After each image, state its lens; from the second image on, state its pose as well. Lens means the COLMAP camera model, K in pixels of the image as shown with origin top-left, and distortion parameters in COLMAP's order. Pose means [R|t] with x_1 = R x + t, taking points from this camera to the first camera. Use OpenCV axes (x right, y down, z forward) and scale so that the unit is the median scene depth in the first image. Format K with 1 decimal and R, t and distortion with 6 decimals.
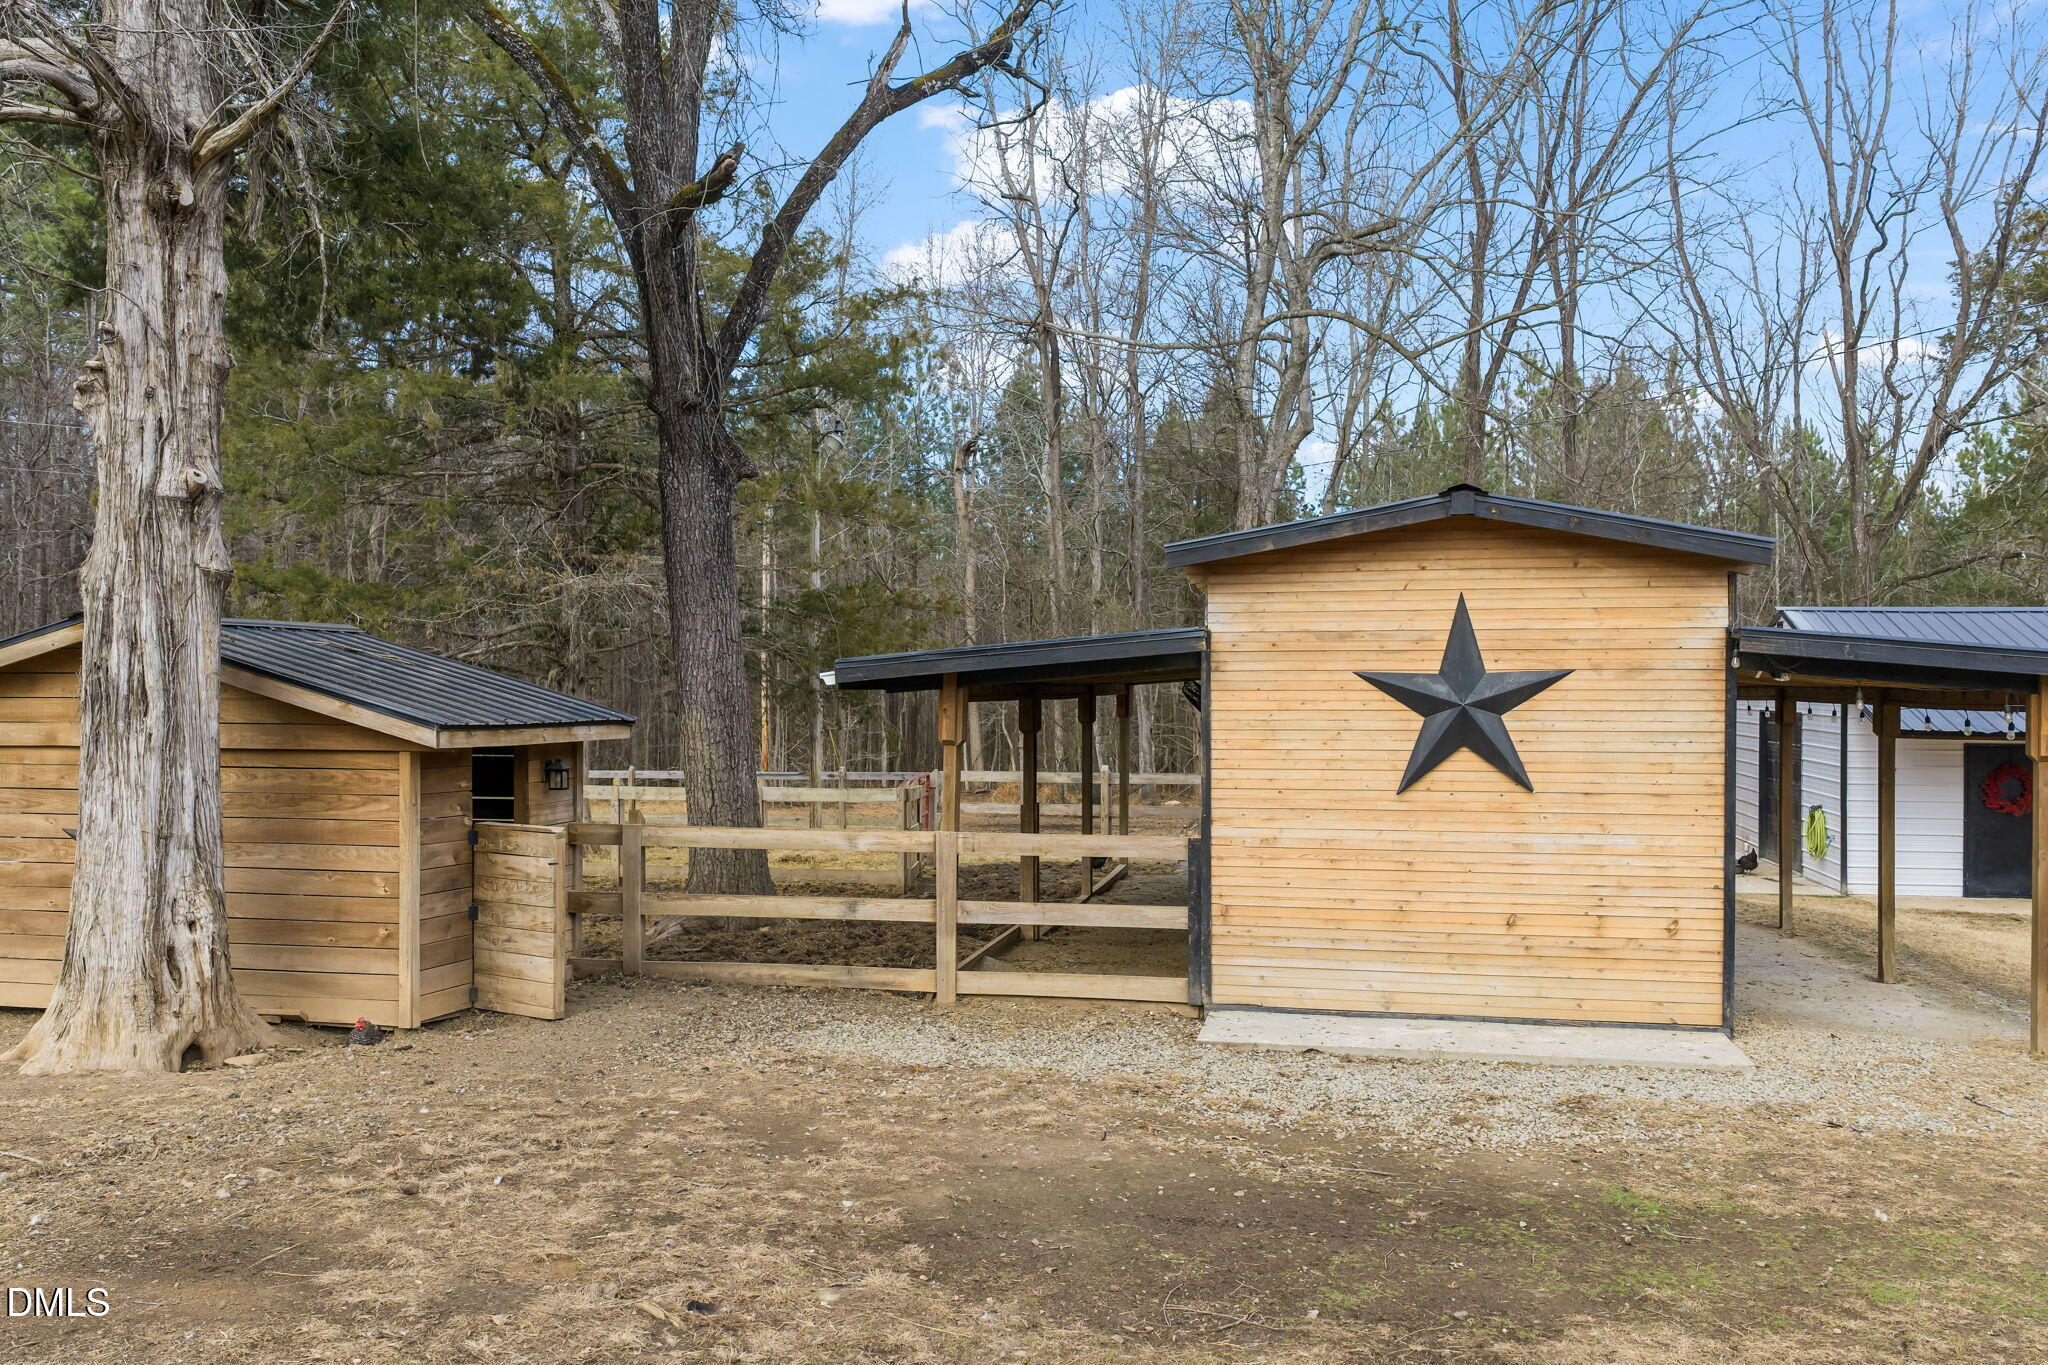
lens RADIAL K [[1740.2, 0, 1025.6], [0, 1740.2, 685.5], [0, 0, 1]] dist [0.019864, 0.000401]
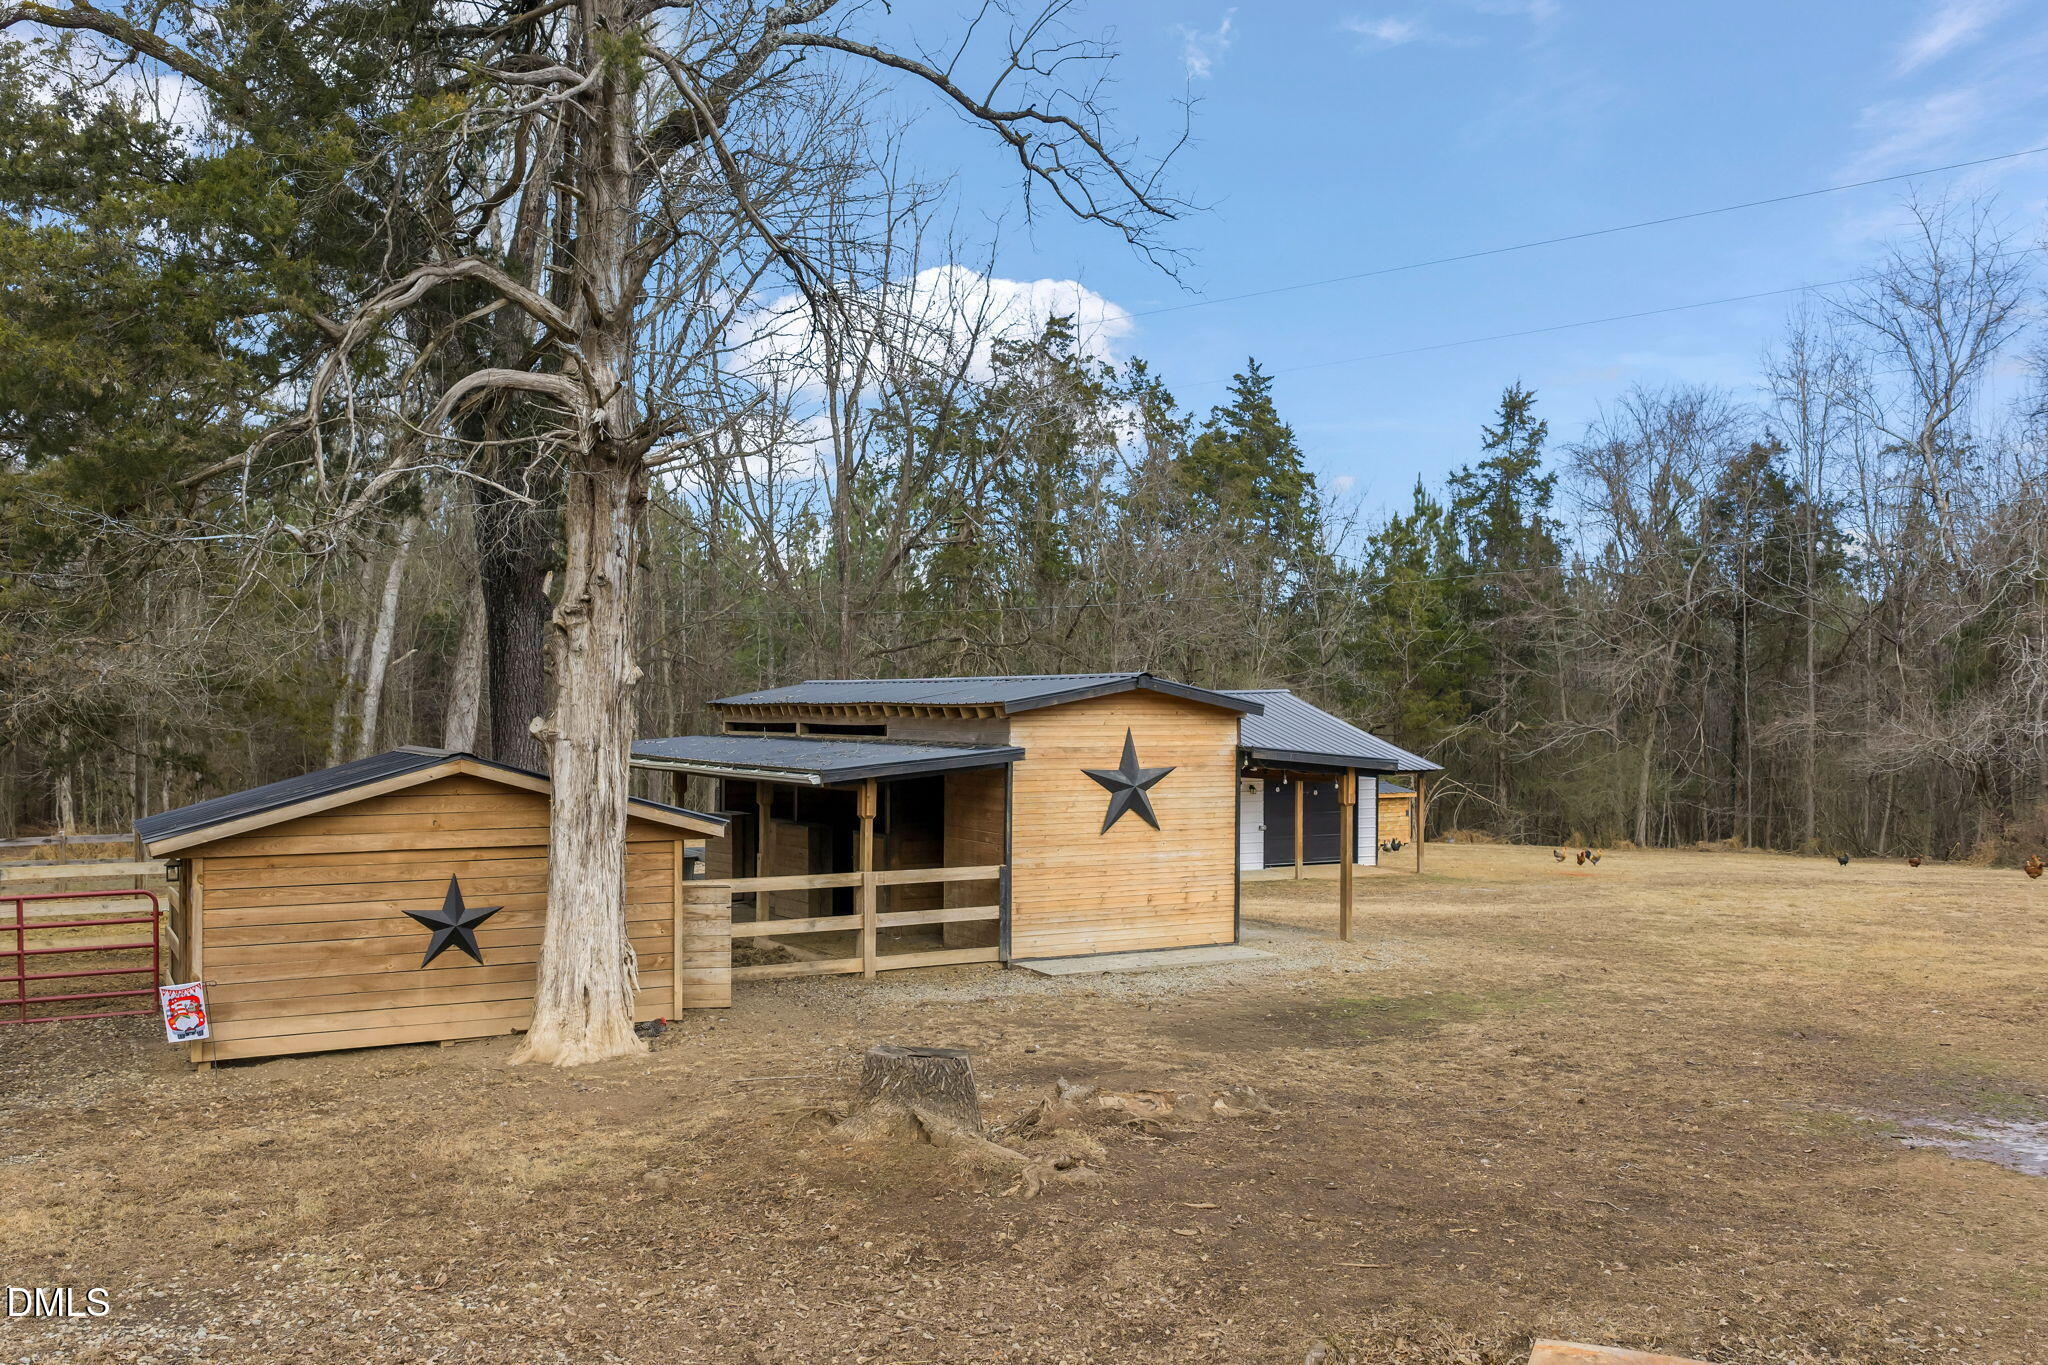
lens RADIAL K [[1740.2, 0, 1019.4], [0, 1740.2, 683.8], [0, 0, 1]] dist [0.019864, 0.000401]
pose [[0.747518, 0.007143, 0.664204, -1.092625], [-0.001683, 0.999959, -0.008860, -0.083185], [-0.664240, 0.005505, 0.747499, -0.334087]]
